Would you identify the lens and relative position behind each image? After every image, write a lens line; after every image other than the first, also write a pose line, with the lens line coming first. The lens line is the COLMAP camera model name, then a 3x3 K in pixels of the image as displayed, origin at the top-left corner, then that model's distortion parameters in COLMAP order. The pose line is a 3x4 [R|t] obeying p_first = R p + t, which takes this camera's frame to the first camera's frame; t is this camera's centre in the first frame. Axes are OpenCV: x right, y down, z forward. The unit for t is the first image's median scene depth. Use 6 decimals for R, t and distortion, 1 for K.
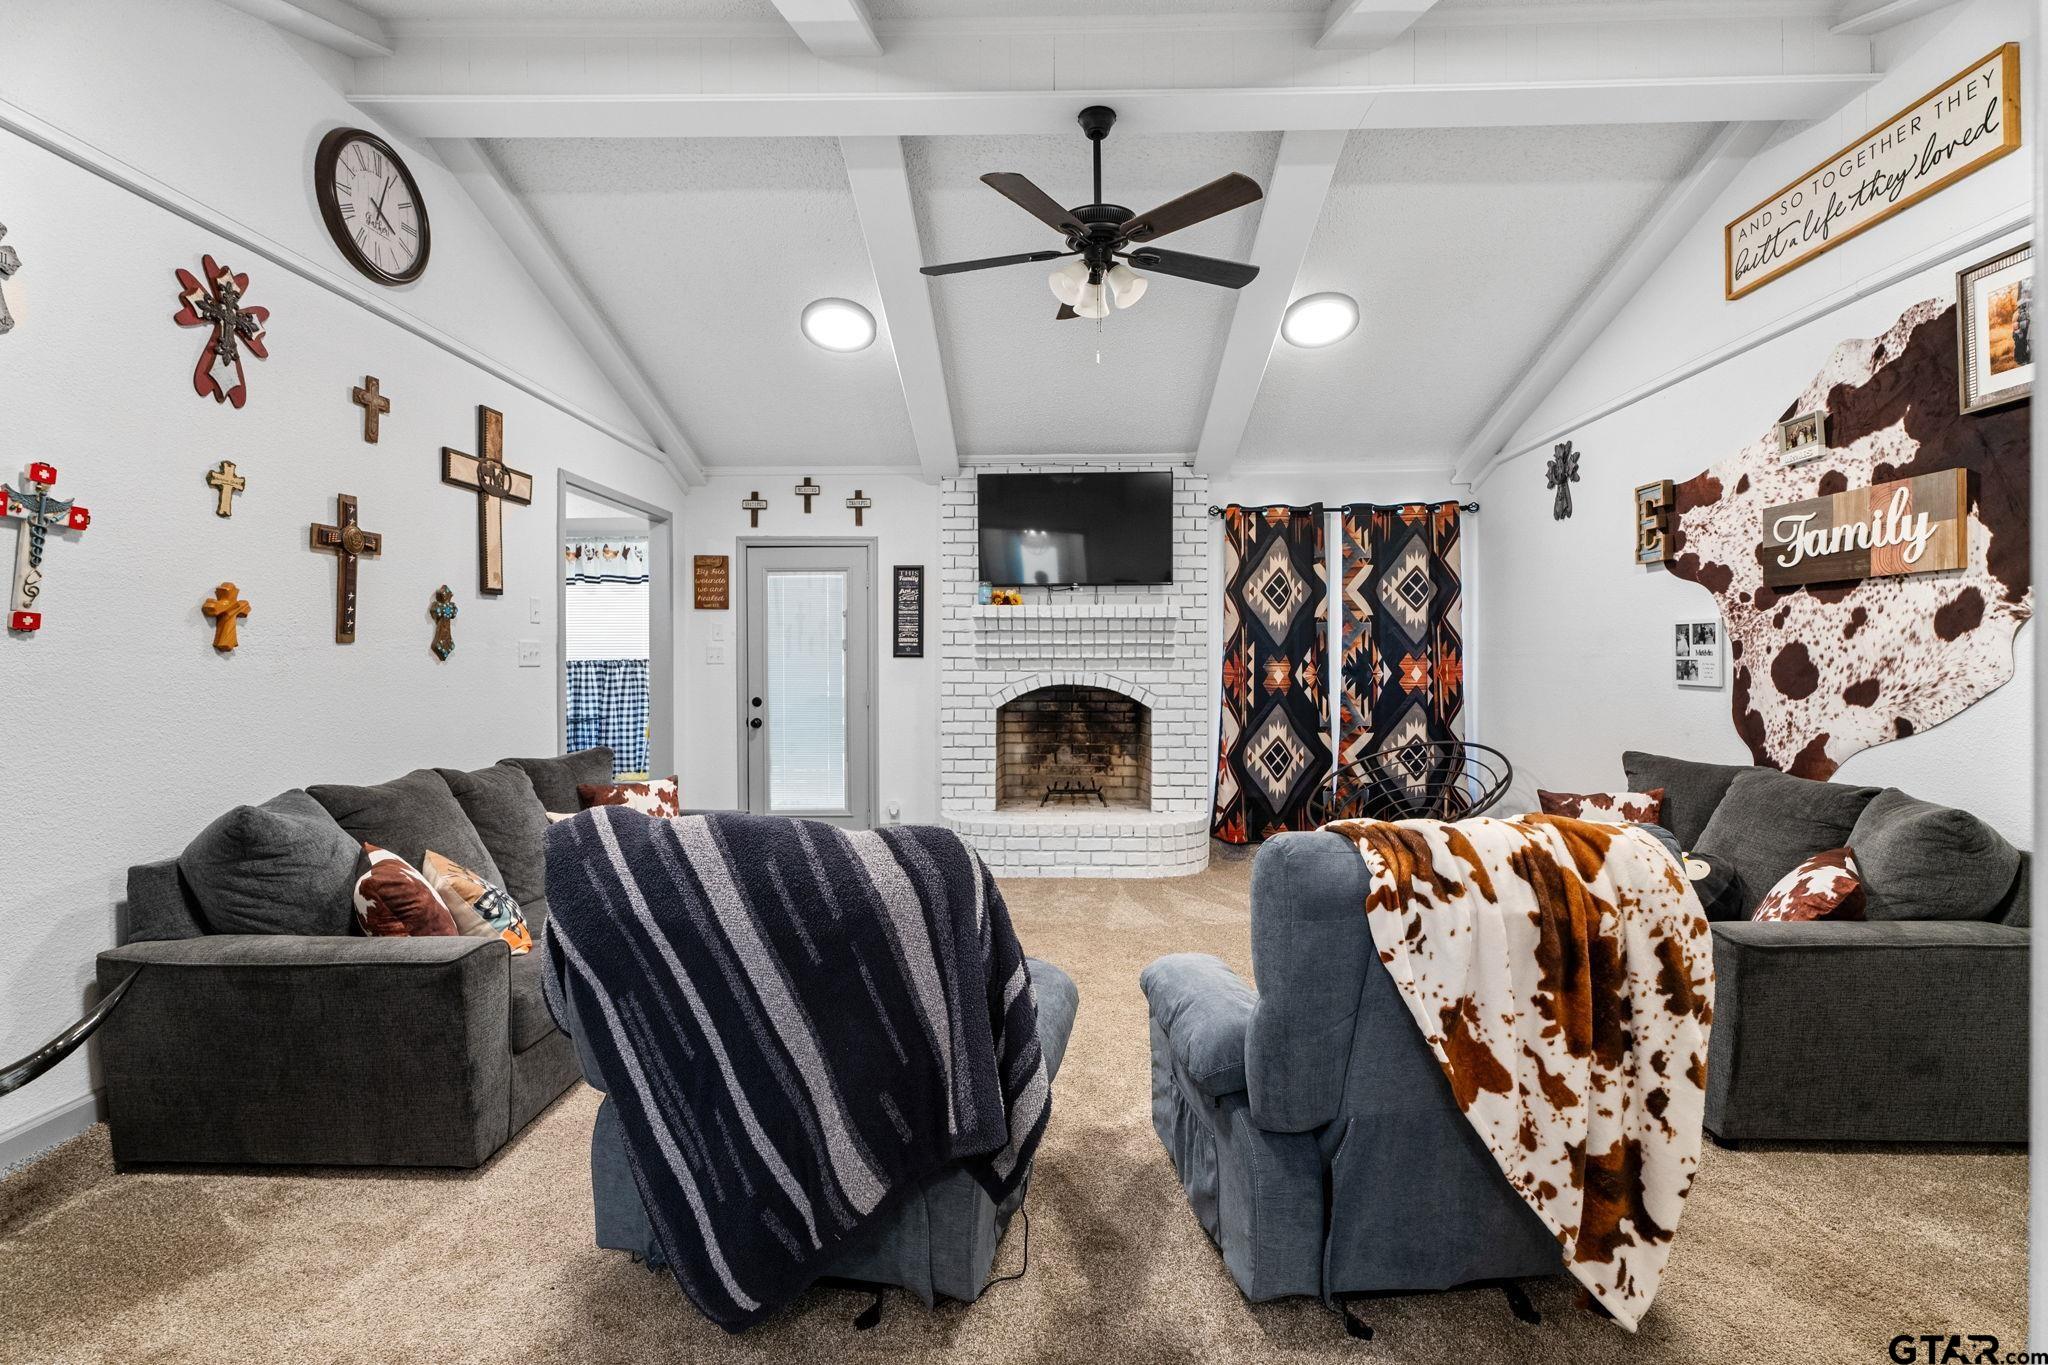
lens RADIAL K [[939.0, 0, 1021.1], [0, 939.0, 656.6], [0, 0, 1]] dist [0.001587, -0.000200]
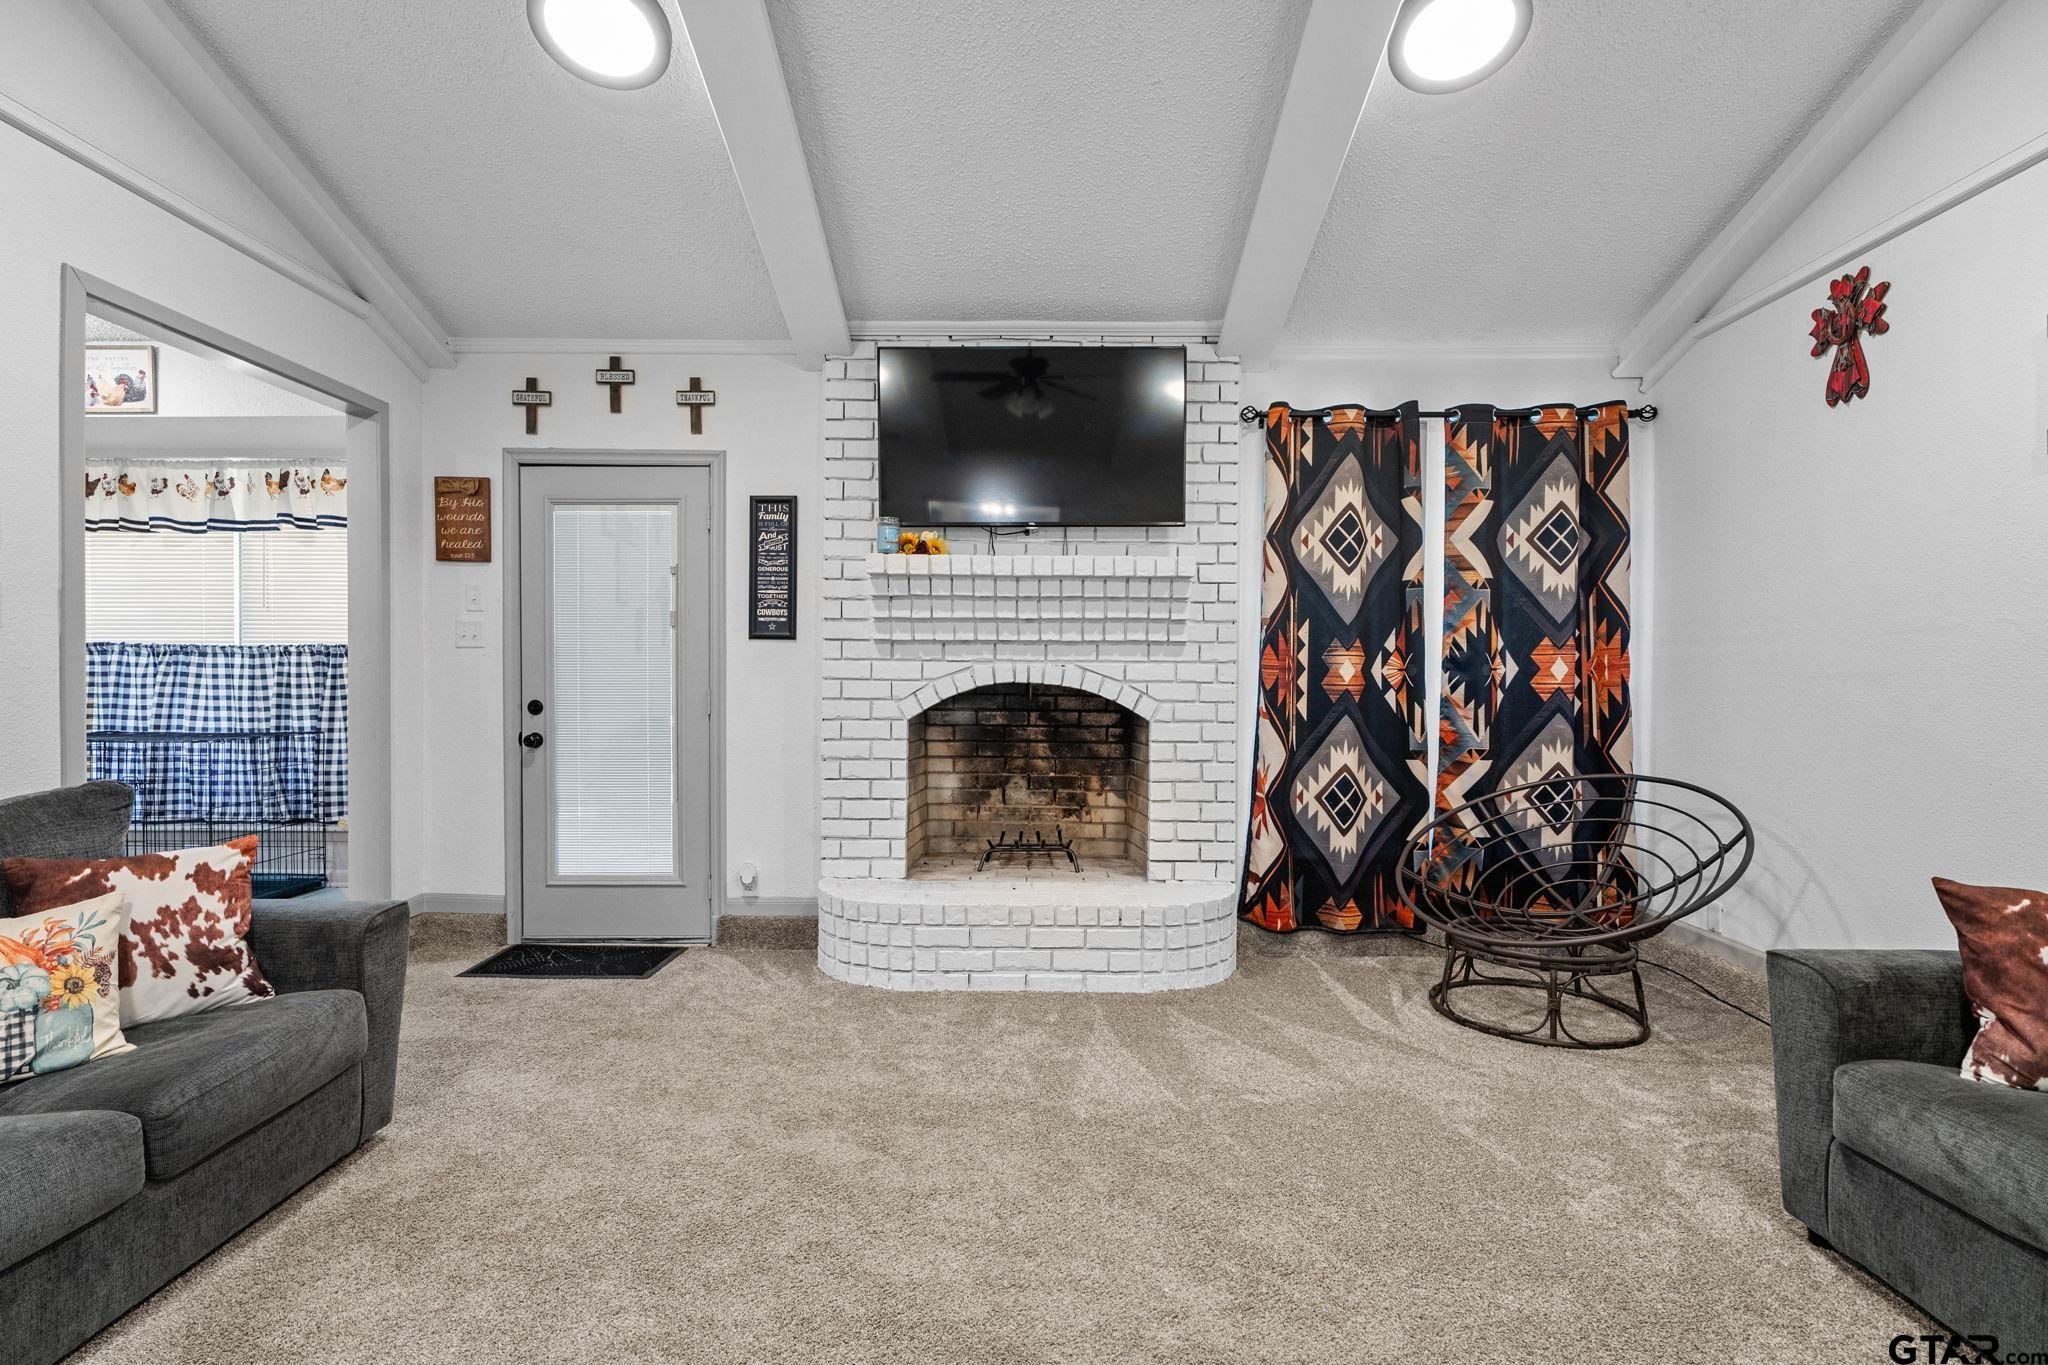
lens RADIAL K [[939.1, 0, 1027.2], [0, 939.1, 690.1], [0, 0, 1]] dist [0.003962, -0.001436]
pose [[0.999700, 0.006444, 0.023623, 0.039957], [-0.006695, 0.999922, 0.010541, 0.028122], [-0.023554, -0.010696, 0.999665, 0.359843]]
